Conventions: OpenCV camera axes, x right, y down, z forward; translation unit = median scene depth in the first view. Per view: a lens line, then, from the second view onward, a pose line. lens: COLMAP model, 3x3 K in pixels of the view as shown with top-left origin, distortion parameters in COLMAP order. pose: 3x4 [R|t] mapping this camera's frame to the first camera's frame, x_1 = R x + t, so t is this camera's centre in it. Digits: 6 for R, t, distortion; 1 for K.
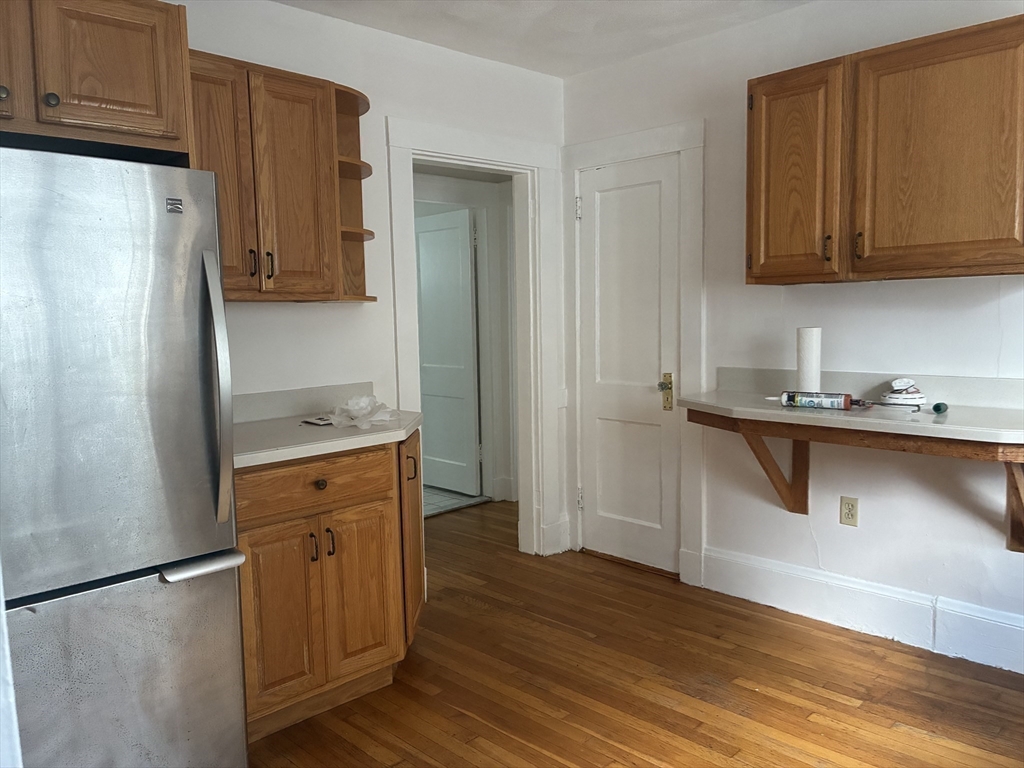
lens RADIAL K [[775.4, 0, 516.4], [0, 775.4, 379.4], [0, 0, 1]] dist [0.068211, -0.087247]
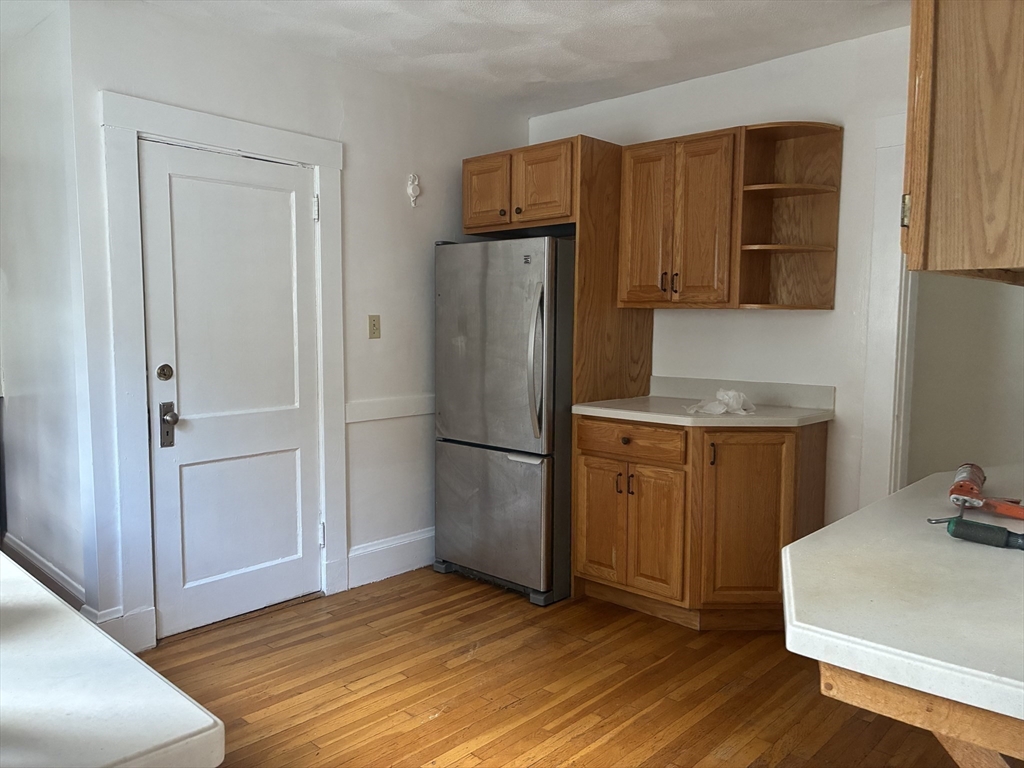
lens RADIAL K [[775.4, 0, 516.4], [0, 775.4, 379.4], [0, 0, 1]] dist [0.068211, -0.087247]
pose [[0.062382, 0.108149, -0.992176, 1.038998], [-0.098805, 0.989898, 0.101688, -0.090732], [0.993150, 0.091688, 0.072437, 0.648027]]
